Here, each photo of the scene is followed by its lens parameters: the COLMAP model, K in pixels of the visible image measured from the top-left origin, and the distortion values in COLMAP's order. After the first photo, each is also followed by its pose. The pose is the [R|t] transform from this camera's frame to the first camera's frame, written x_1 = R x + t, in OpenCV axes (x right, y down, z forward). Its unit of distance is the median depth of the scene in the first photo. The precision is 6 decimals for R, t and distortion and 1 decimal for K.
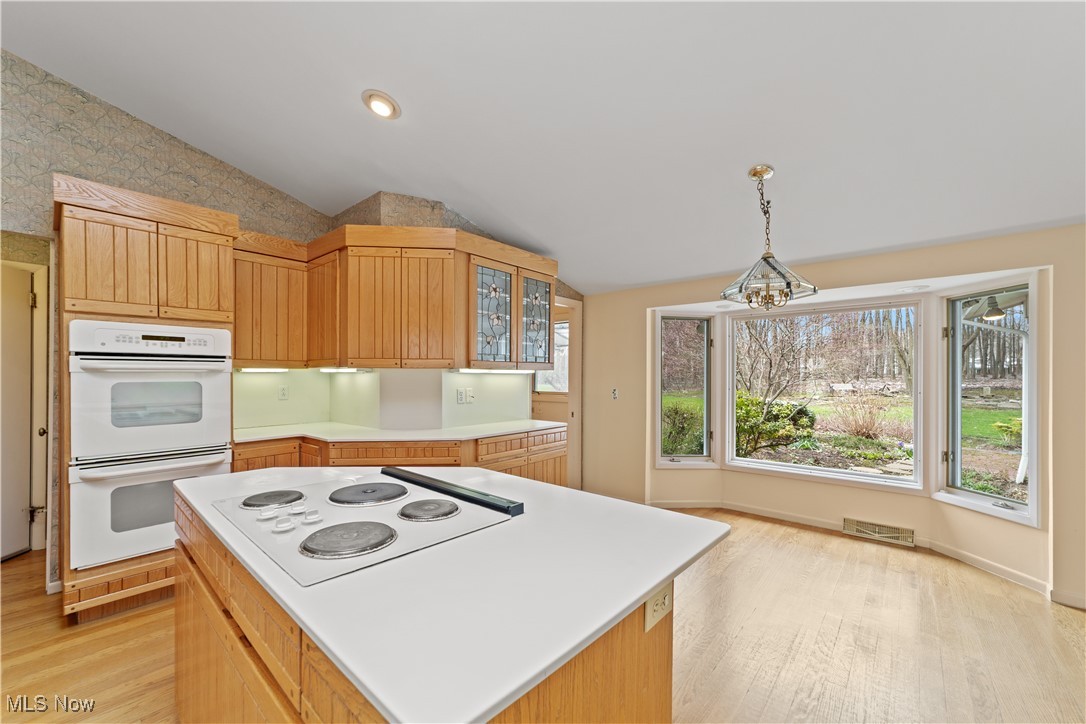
lens RADIAL K [[421.8, 0, 541.8], [0, 421.8, 375.5], [0, 0, 1]] dist [-0.014941, 0.007154]
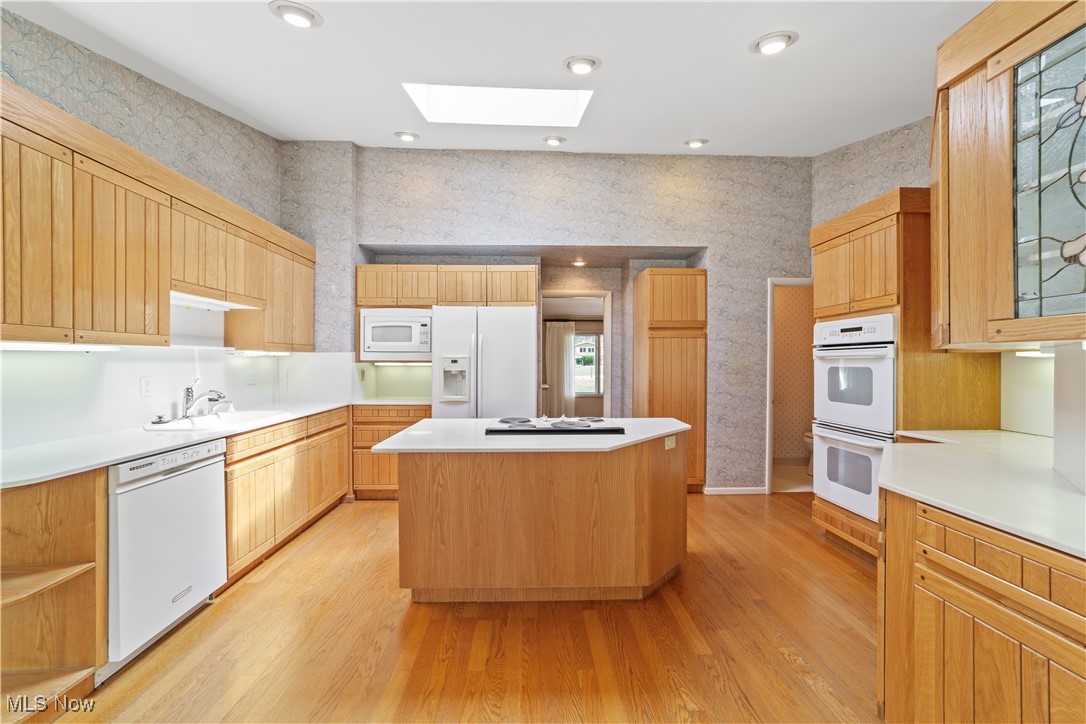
lens RADIAL K [[421.8, 0, 543.3], [0, 421.8, 363.6], [0, 0, 1]] dist [-0.014941, 0.007154]
pose [[-0.727238, -0.001049, -0.686384, 0.394795], [-0.004670, 0.999983, 0.003420, 0.004377], [0.686369, 0.005693, -0.727231, 0.945881]]
